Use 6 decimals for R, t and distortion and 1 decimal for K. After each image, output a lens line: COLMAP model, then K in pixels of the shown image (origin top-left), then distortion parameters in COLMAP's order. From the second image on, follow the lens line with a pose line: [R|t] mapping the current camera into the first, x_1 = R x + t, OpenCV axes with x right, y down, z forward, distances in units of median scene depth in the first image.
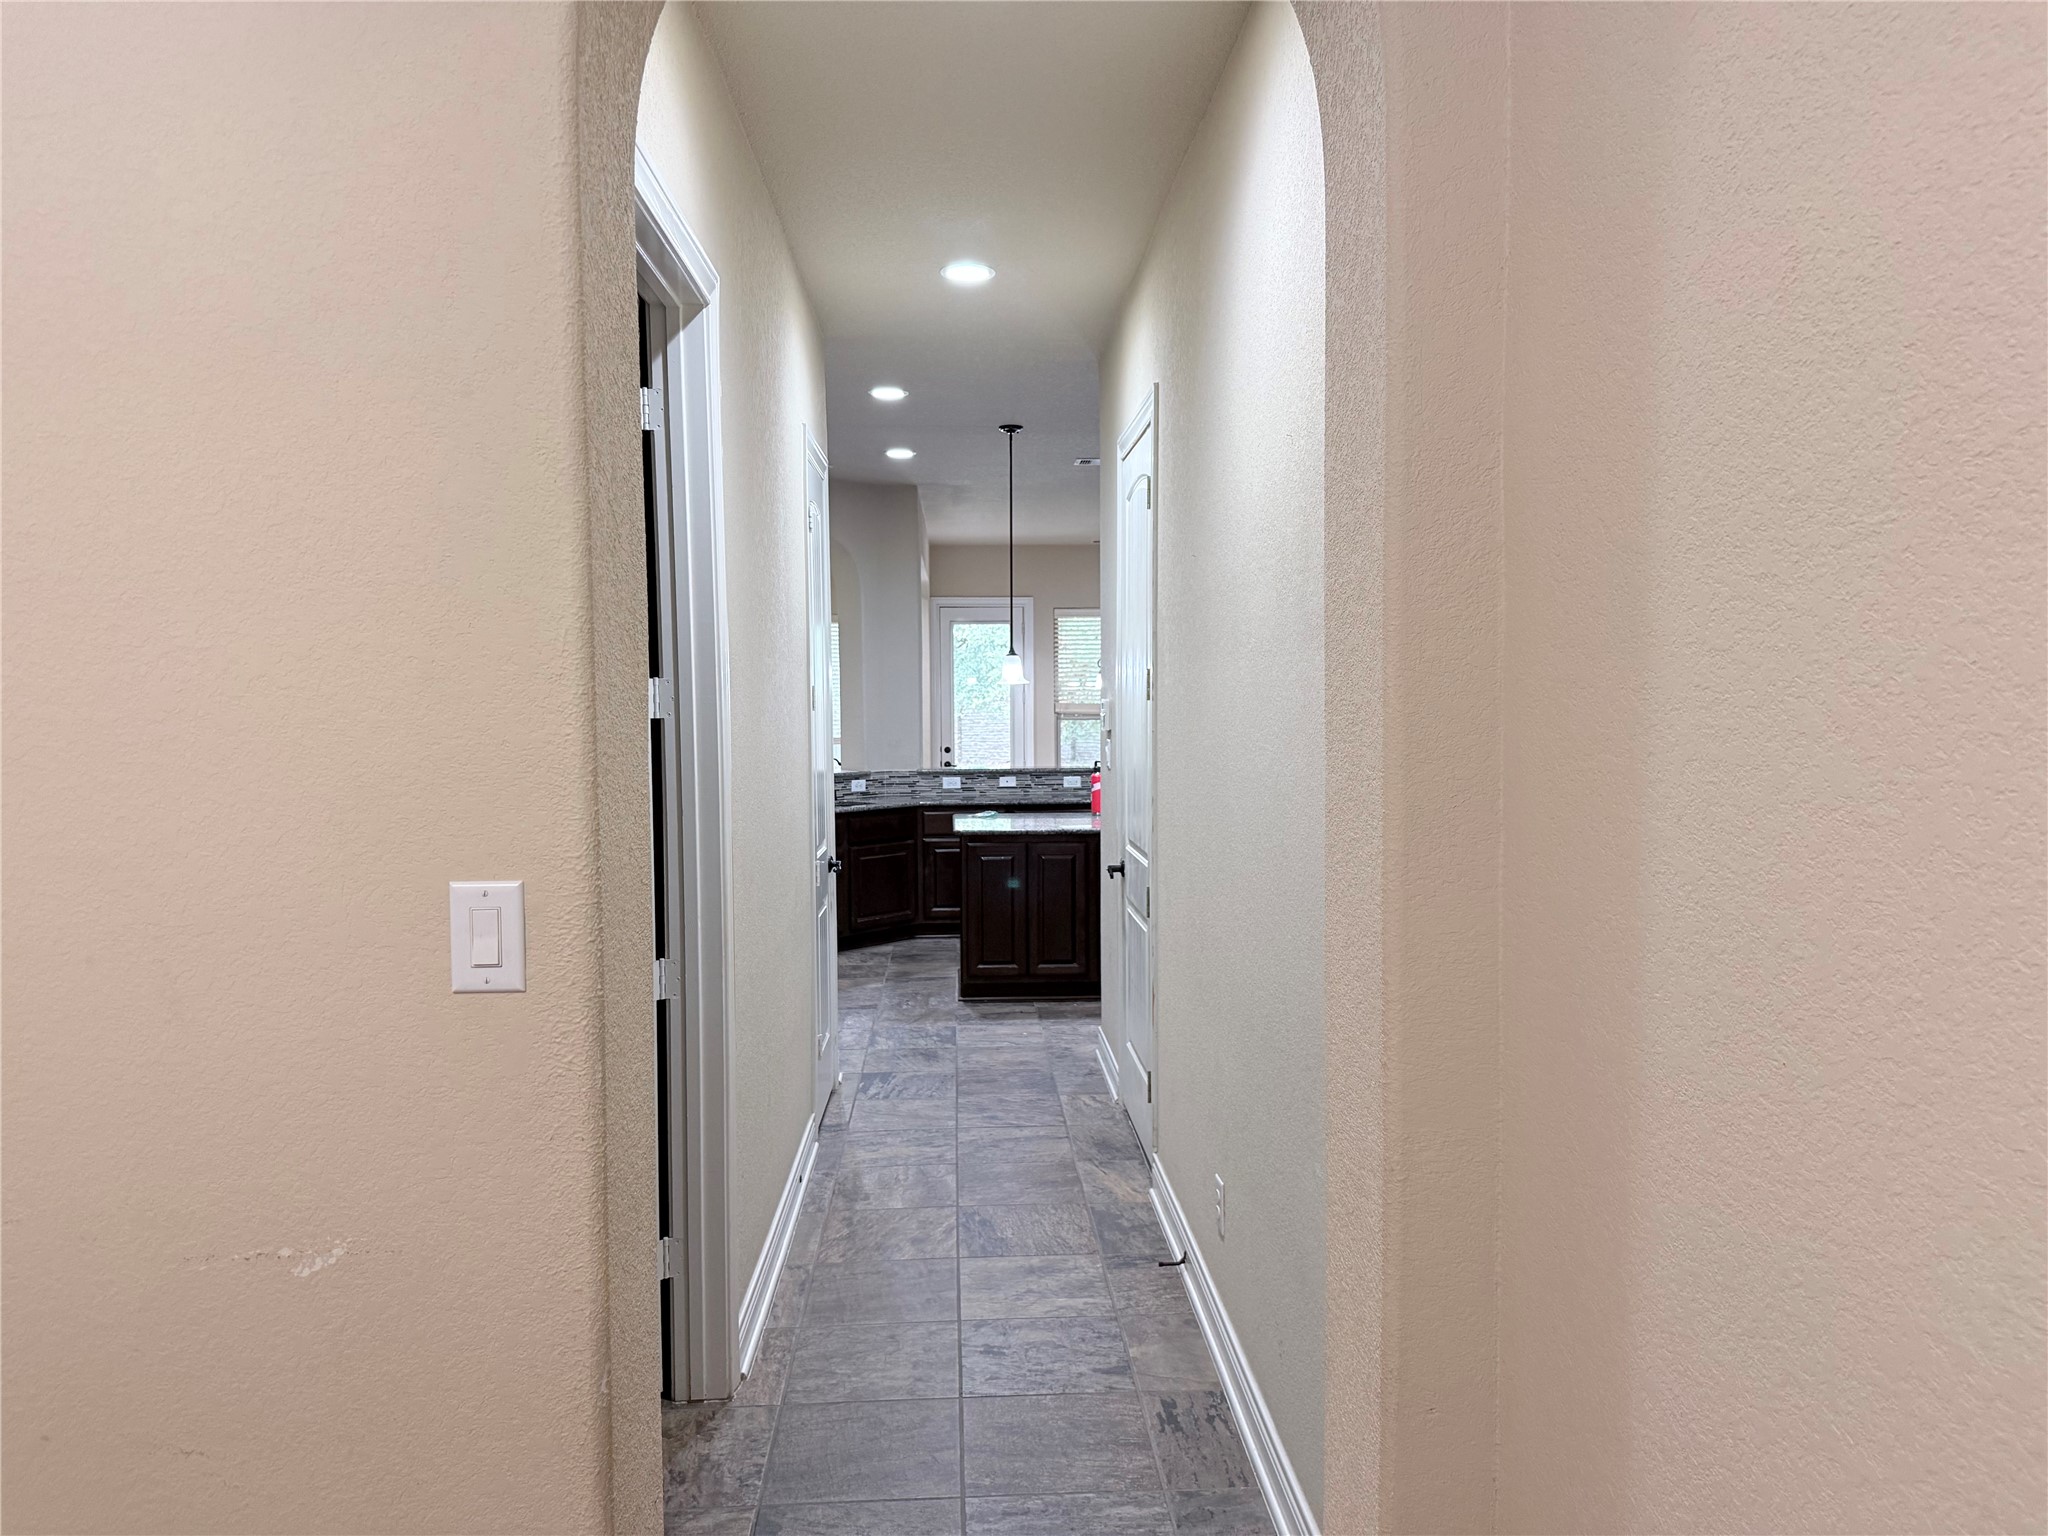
lens RADIAL K [[1450.2, 0, 1024.5], [0, 1450.2, 780.4], [0, 0, 1]] dist [0.069744, -0.079021]
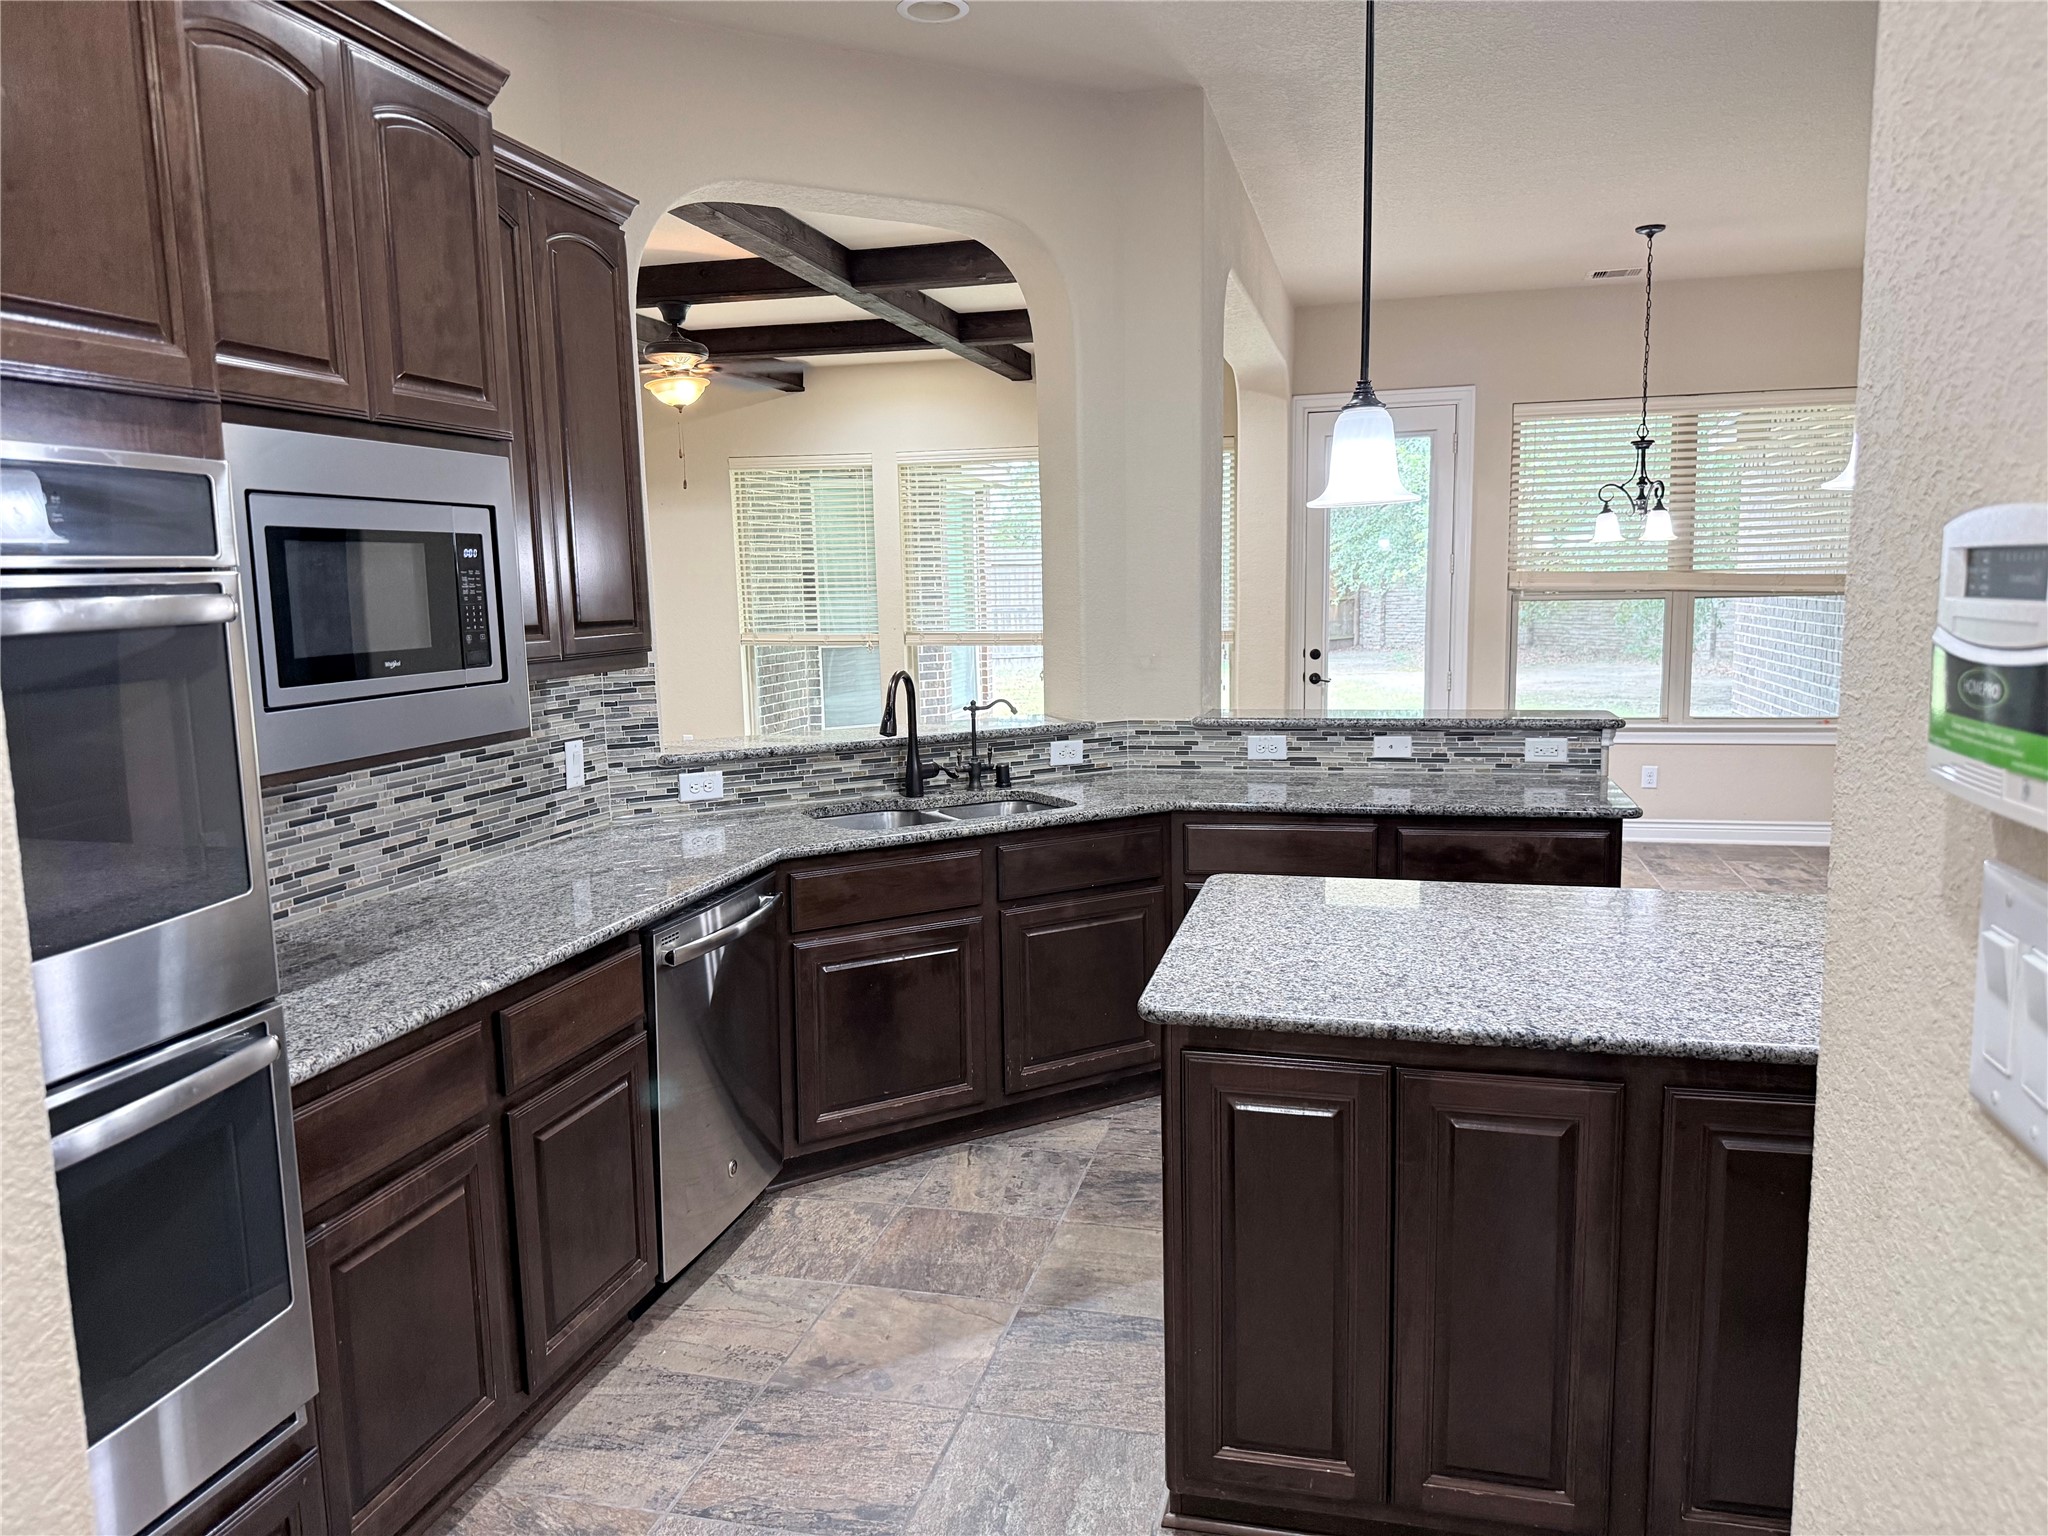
lens RADIAL K [[1450.2, 0, 1011.3], [0, 1450.2, 778.3], [0, 0, 1]] dist [0.069744, -0.079021]
pose [[0.954153, 0.026937, -0.298103, 0.010615], [-0.002311, 0.996576, 0.082655, -0.026821], [0.299309, -0.078176, 0.950948, 0.532232]]
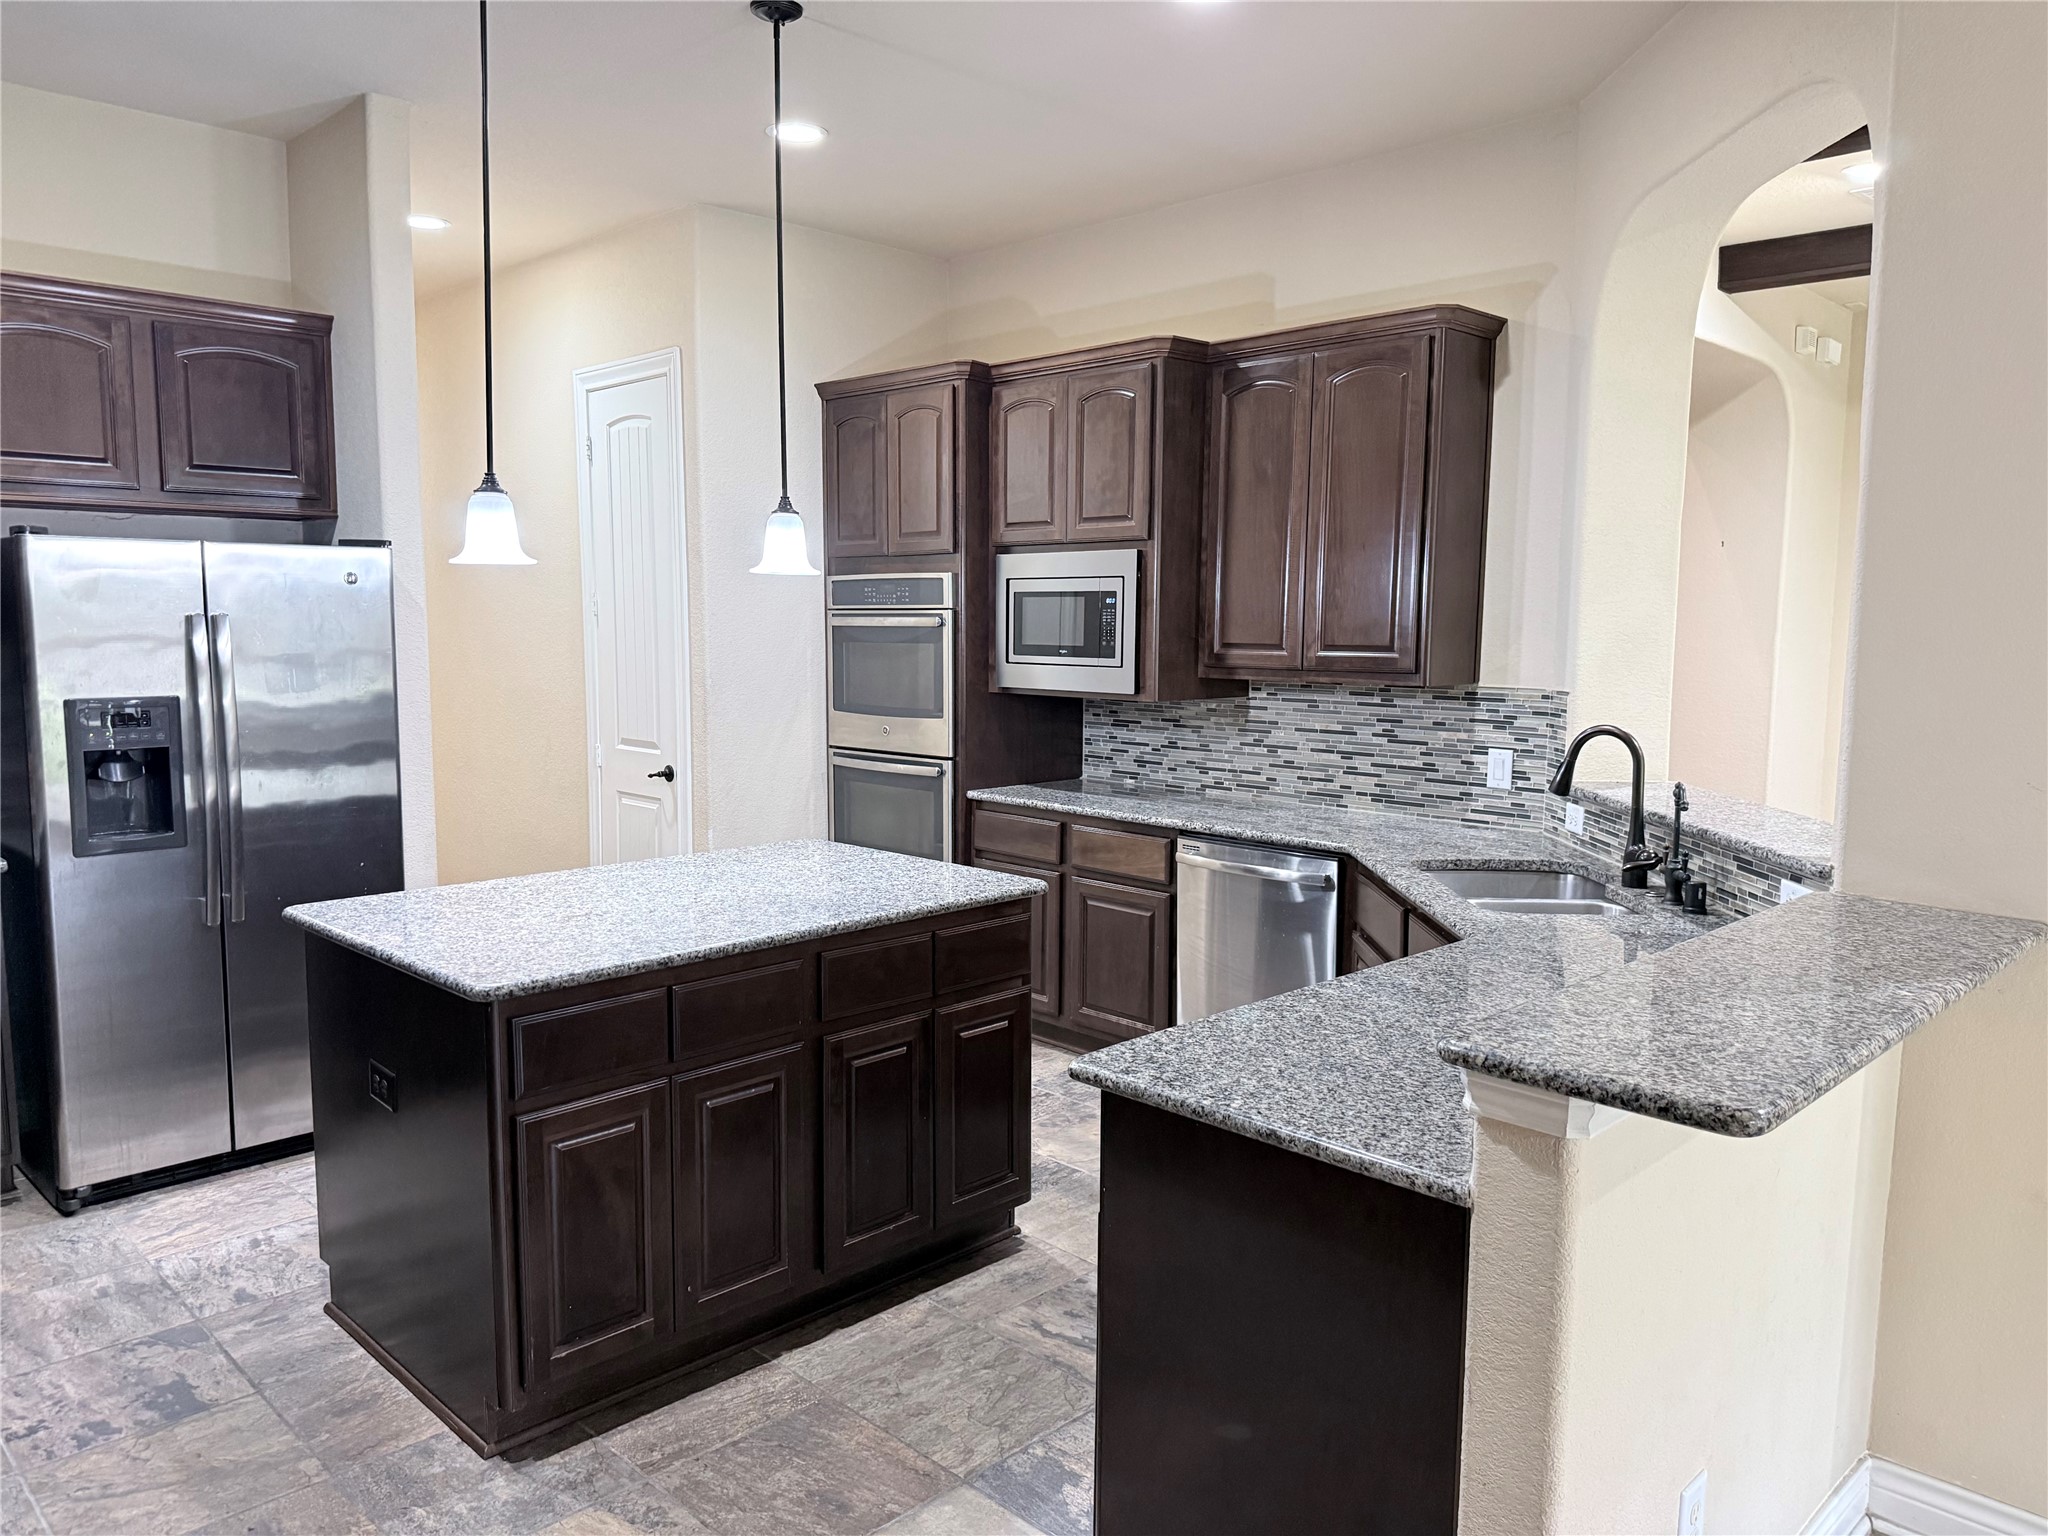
lens RADIAL K [[1450.2, 0, 1024.1], [0, 1450.2, 768.5], [0, 0, 1]] dist [0.069744, -0.079021]
pose [[-0.743041, 0.071990, -0.665363, 0.315281], [-0.041584, 0.987310, 0.153262, -0.083949], [0.667953, 0.141549, -0.730618, 1.438202]]
